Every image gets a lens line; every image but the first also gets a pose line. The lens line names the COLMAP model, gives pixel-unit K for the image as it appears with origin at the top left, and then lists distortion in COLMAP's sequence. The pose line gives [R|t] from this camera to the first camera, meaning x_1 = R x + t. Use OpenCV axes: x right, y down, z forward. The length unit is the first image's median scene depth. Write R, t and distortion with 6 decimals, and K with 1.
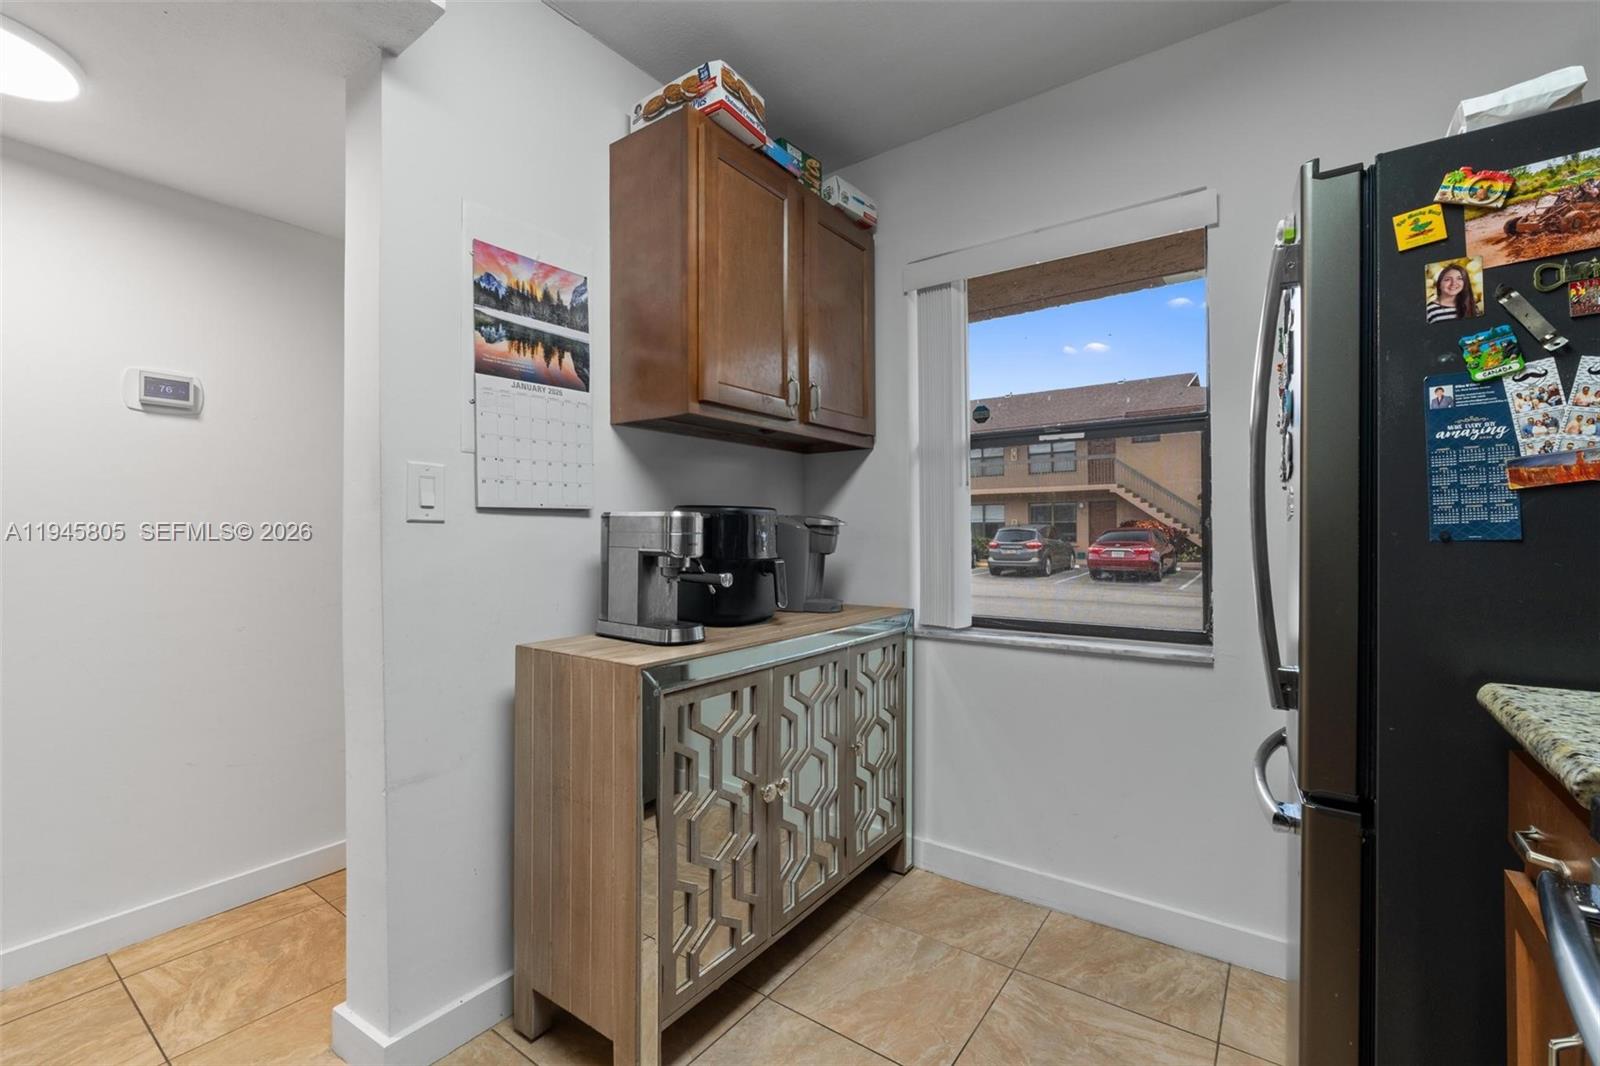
lens RADIAL K [[680.3, 0, 800.0], [0, 680.3, 533.0], [0, 0, 1]] dist [-0.001337, 0.000341]
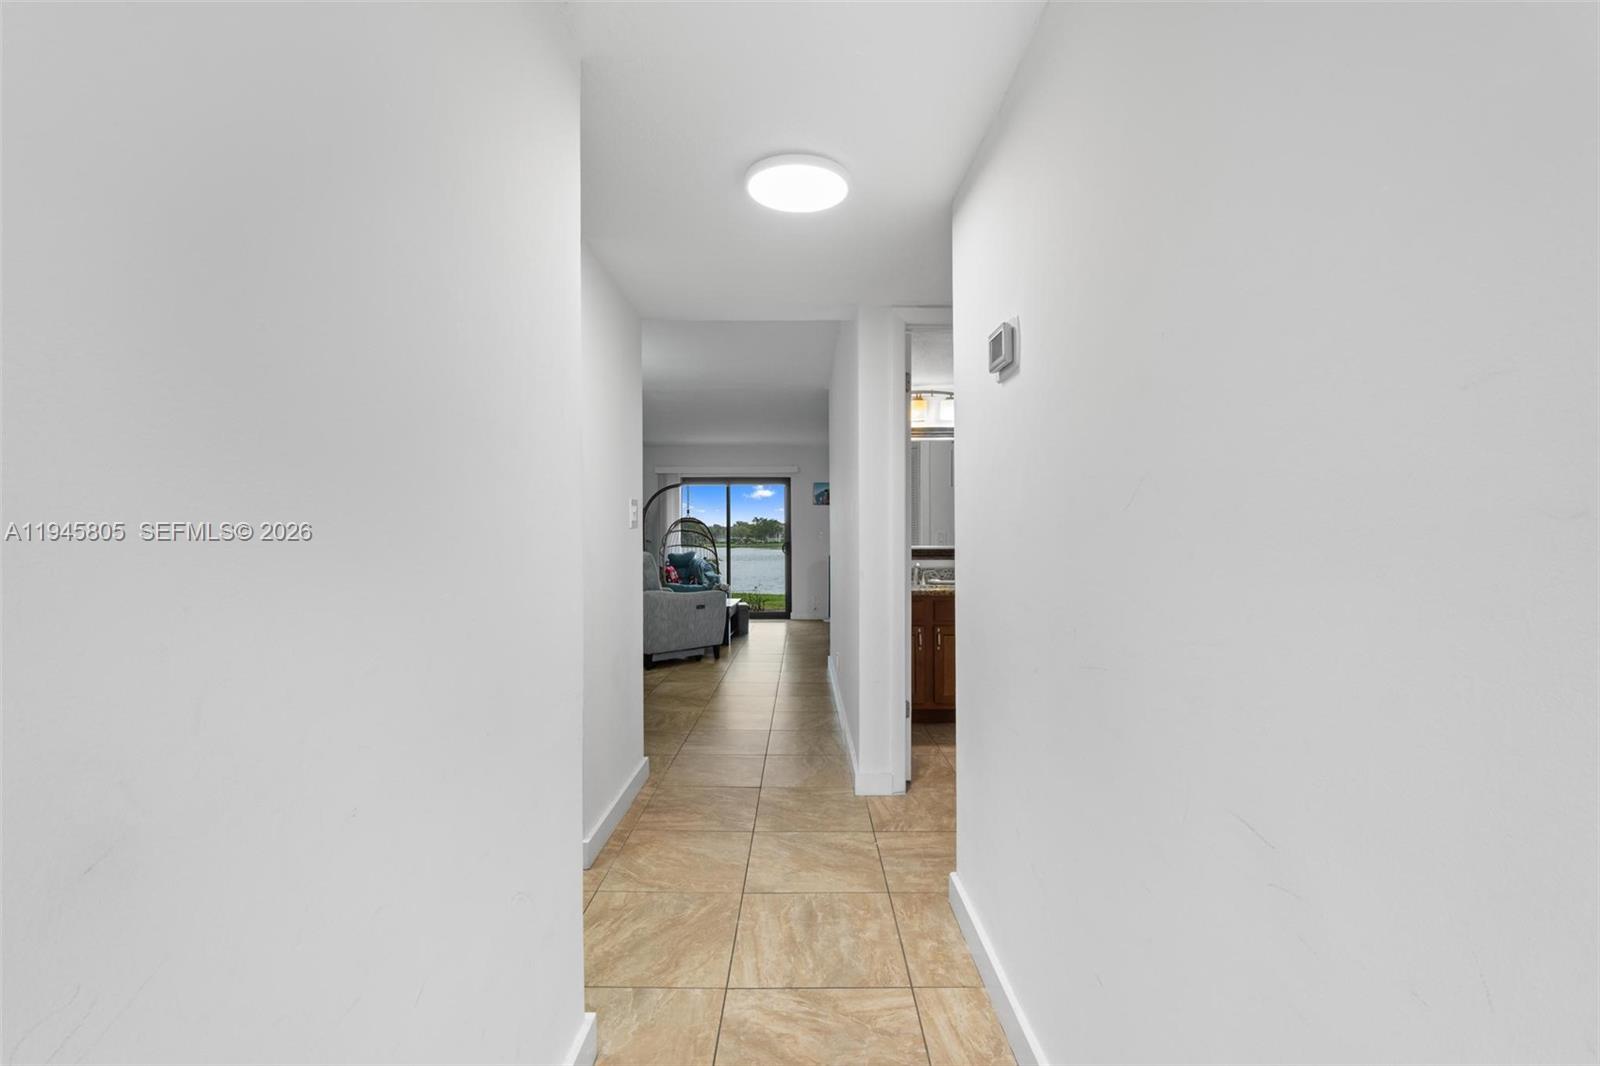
lens RADIAL K [[686.3, 0, 800.0], [0, 686.3, 533.0], [0, 0, 1]] dist [-0.014662, -0.000021]
pose [[-0.808902, -0.001419, -0.587942, -0.325630], [0.004426, 0.999954, -0.008503, 0.022009], [0.587927, -0.009480, -0.808858, 1.826967]]
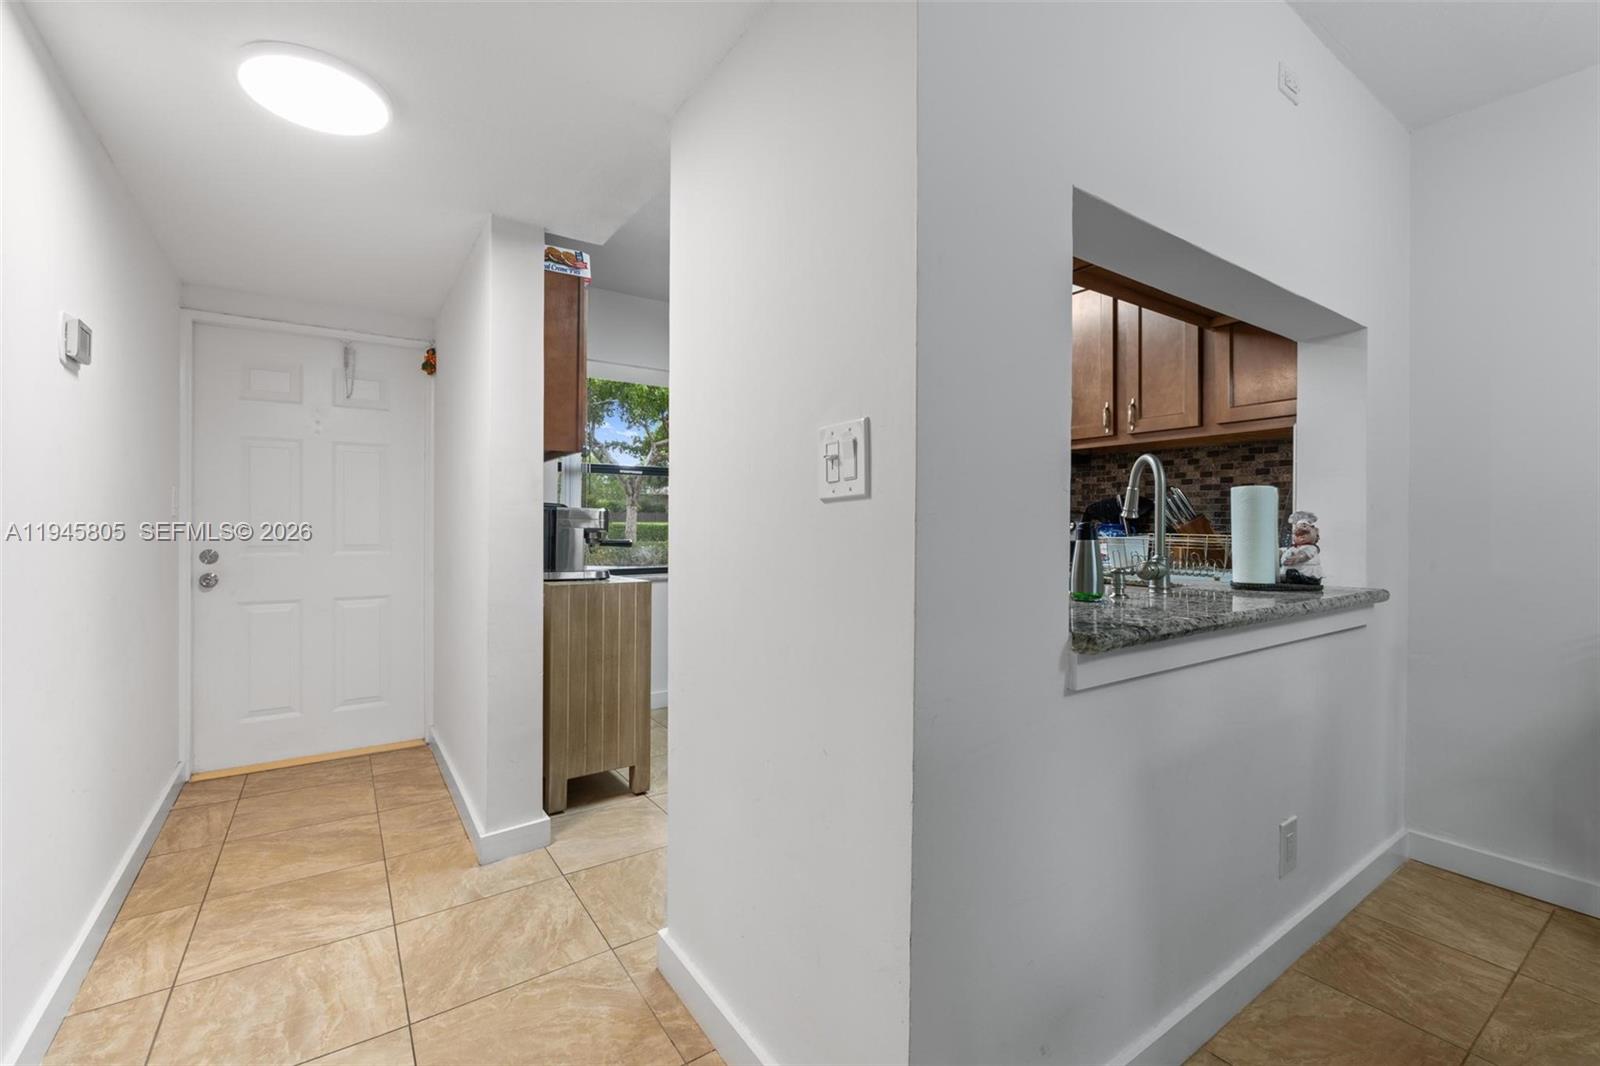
lens RADIAL K [[681.0, 0, 811.1], [0, 681.0, 531.1], [0, 0, 1]] dist [-0.004890, 0.000480]
pose [[0.320748, -0.002626, 0.947161, -1.725415], [-0.005519, 0.999974, 0.004642, 0.019865], [-0.947148, -0.006716, 0.320725, -0.140206]]
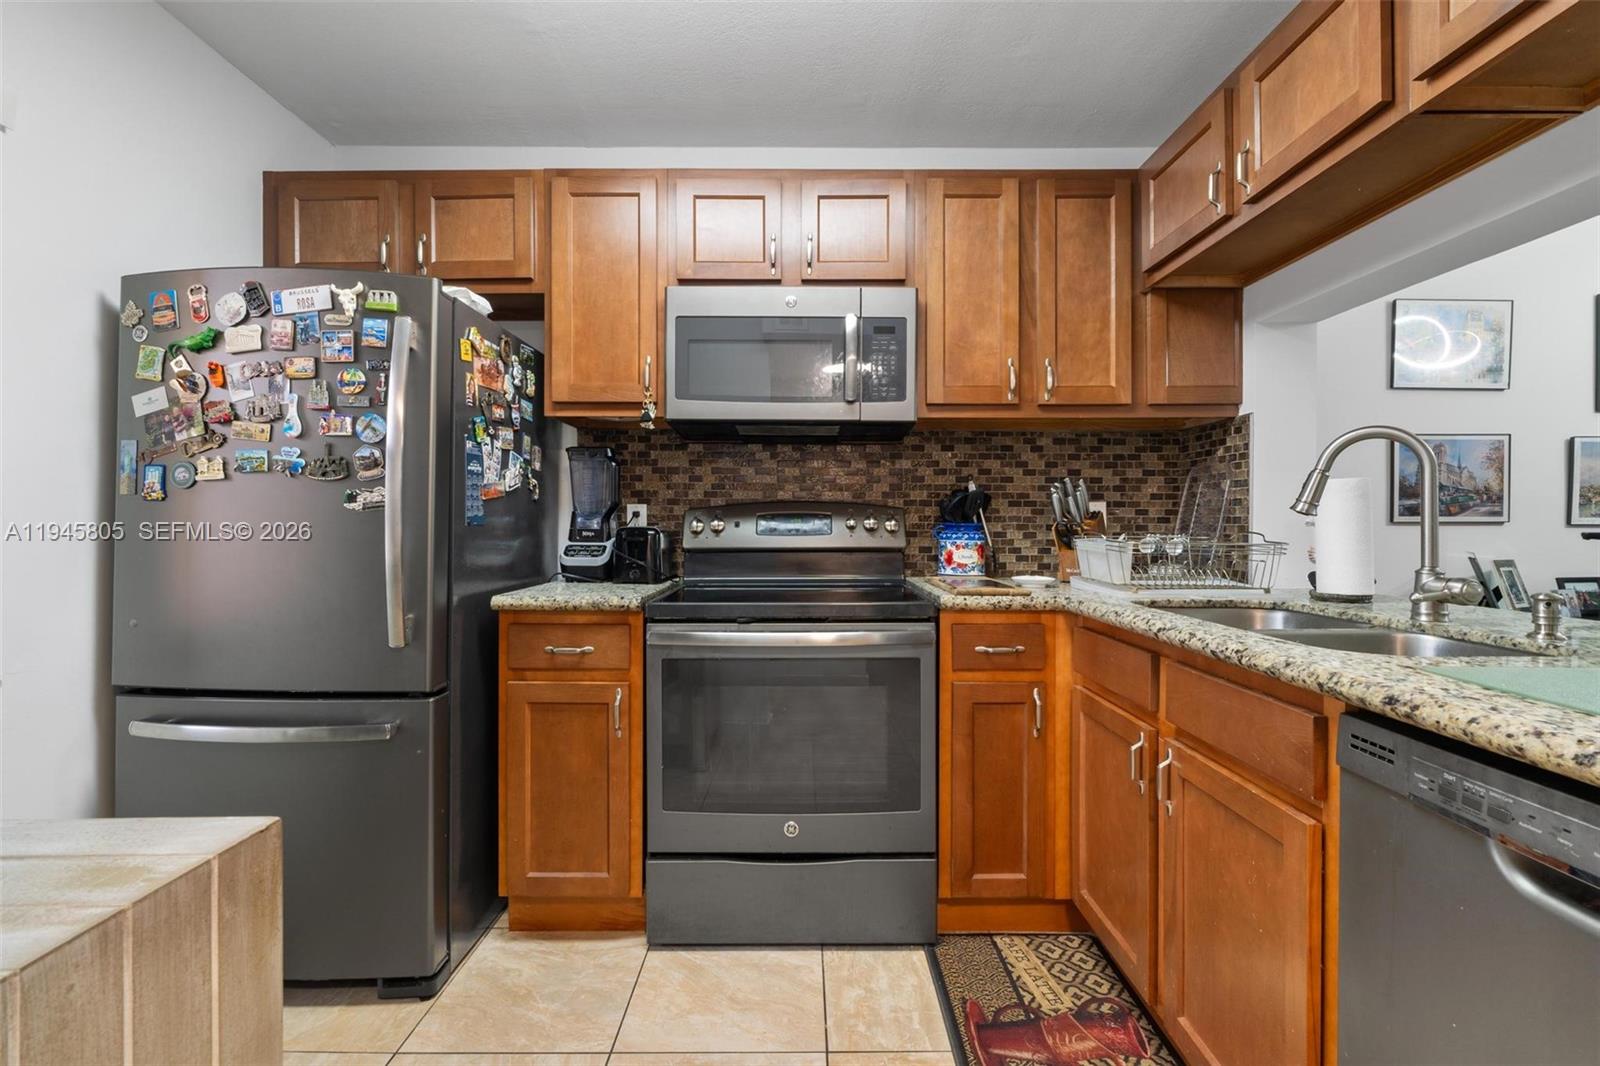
lens RADIAL K [[693.5, 0, 800.6], [0, 693.5, 524.9], [0, 0, 1]] dist [-0.001207, -0.000282]
pose [[-0.590259, 0.000958, 0.807214, -0.639510], [0.002104, 0.999998, 0.000352, 0.006767], [-0.807211, 0.001906, -0.590259, 0.807657]]
